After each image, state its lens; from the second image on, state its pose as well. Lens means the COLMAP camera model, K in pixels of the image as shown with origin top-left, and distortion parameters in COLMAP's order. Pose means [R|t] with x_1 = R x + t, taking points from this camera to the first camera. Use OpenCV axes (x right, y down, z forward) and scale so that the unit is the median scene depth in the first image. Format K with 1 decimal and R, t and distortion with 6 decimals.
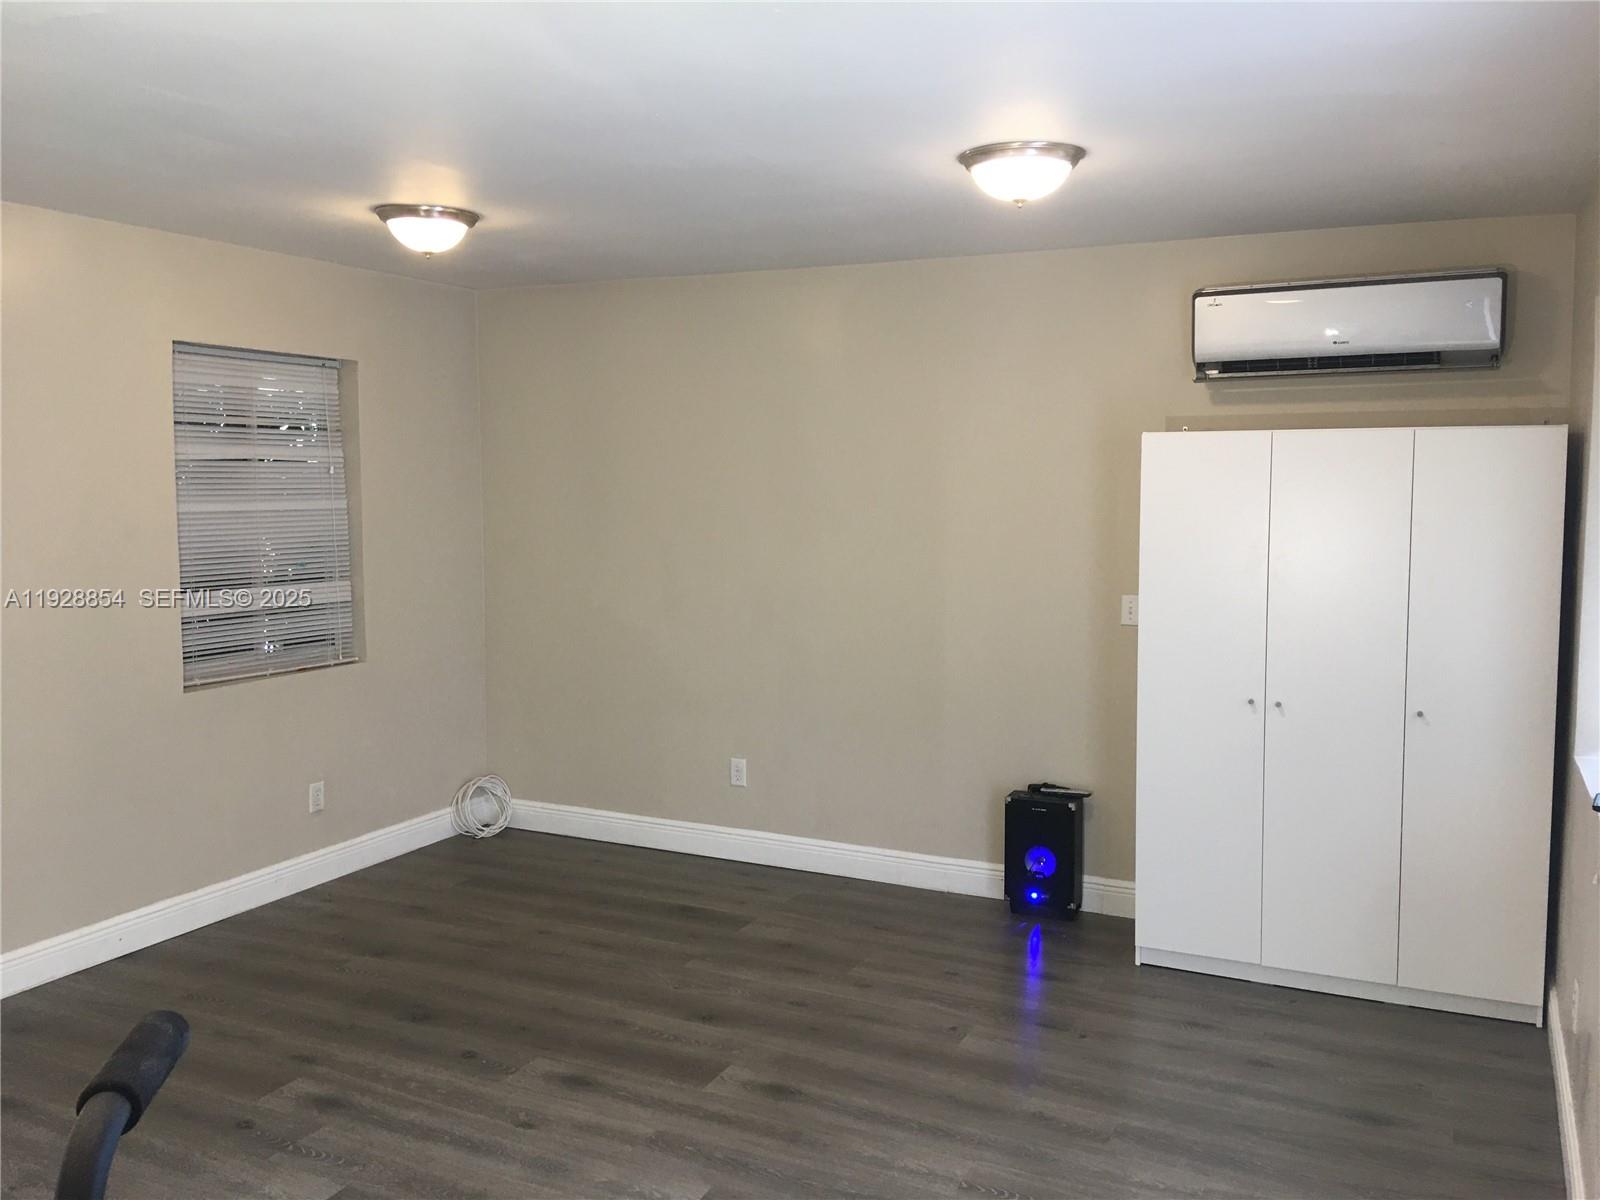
lens RADIAL K [[1348.4, 0, 800.0], [0, 1348.4, 600.0], [0, 0, 1]] dist [0.163975, -0.286600]
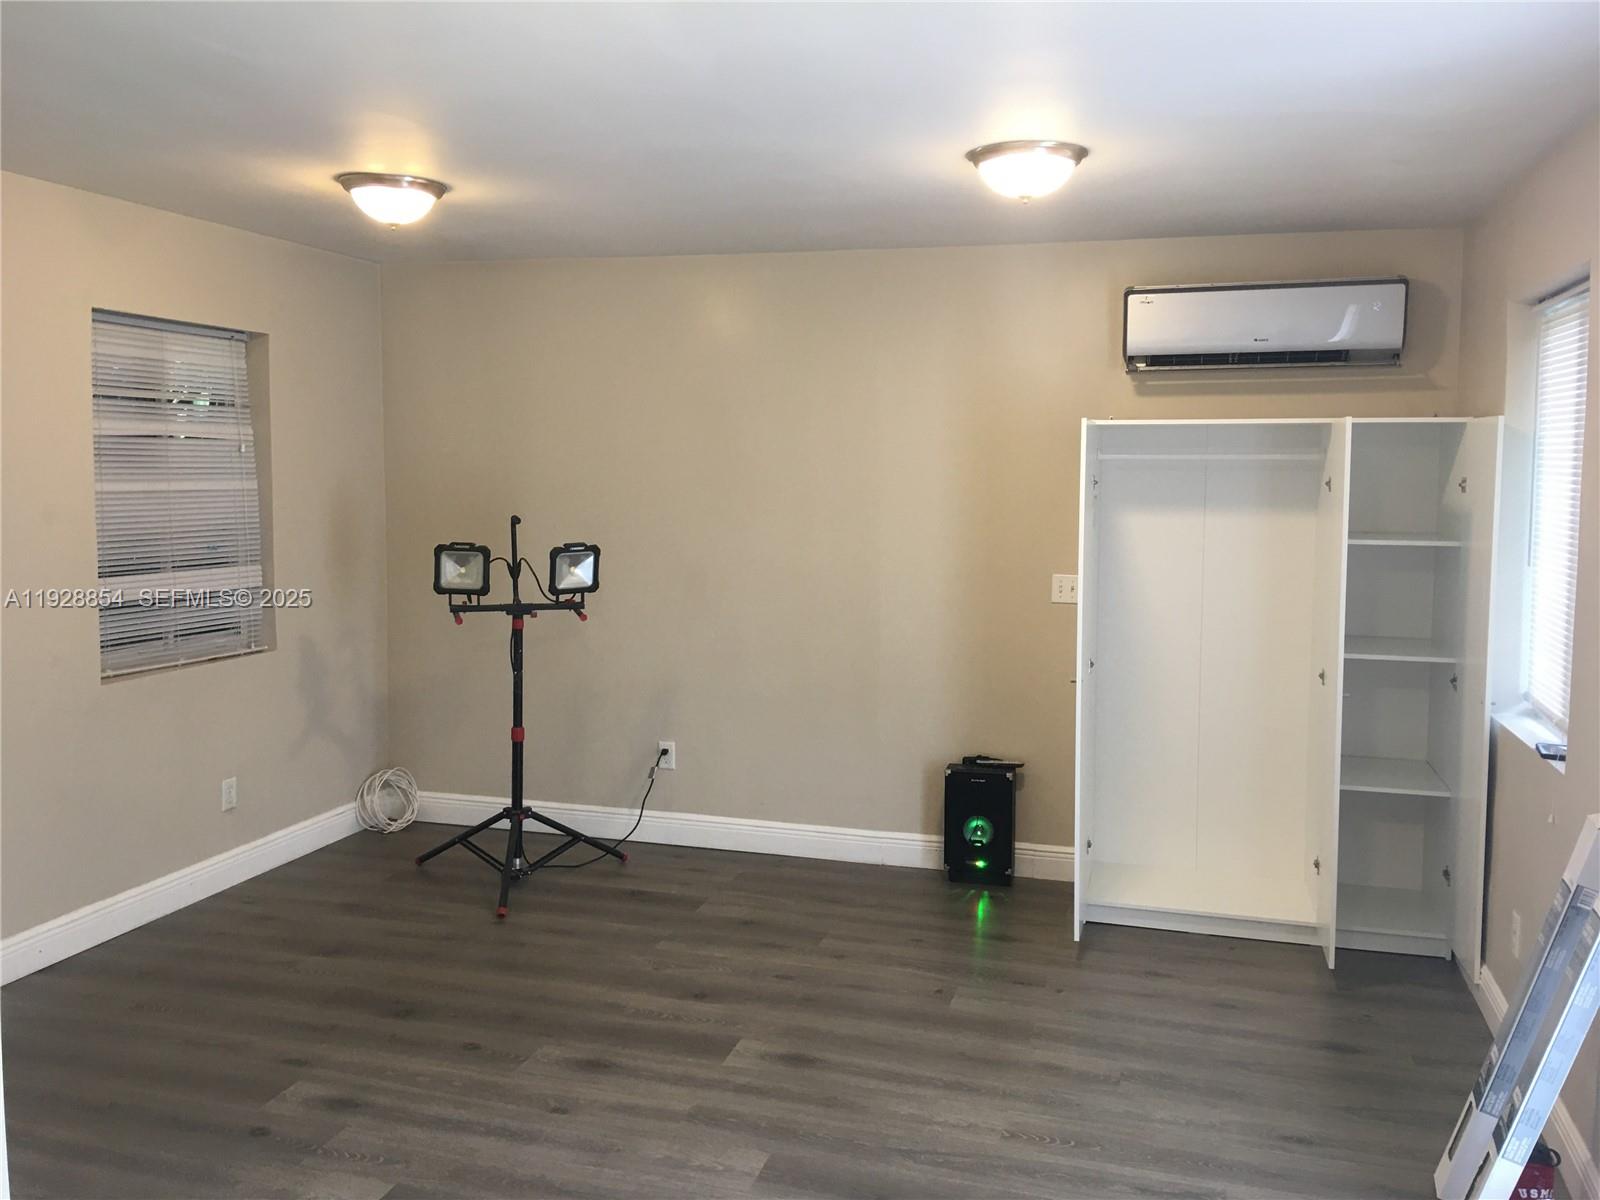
lens RADIAL K [[1349.7, 0, 802.1], [0, 1349.7, 584.0], [0, 0, 1]] dist [0.160183, -0.285530]
pose [[0.984718, -0.007406, 0.173998, -0.148777], [0.008116, 0.999961, -0.003369, 0.006164], [-0.173967, 0.004730, 0.984740, -0.004089]]
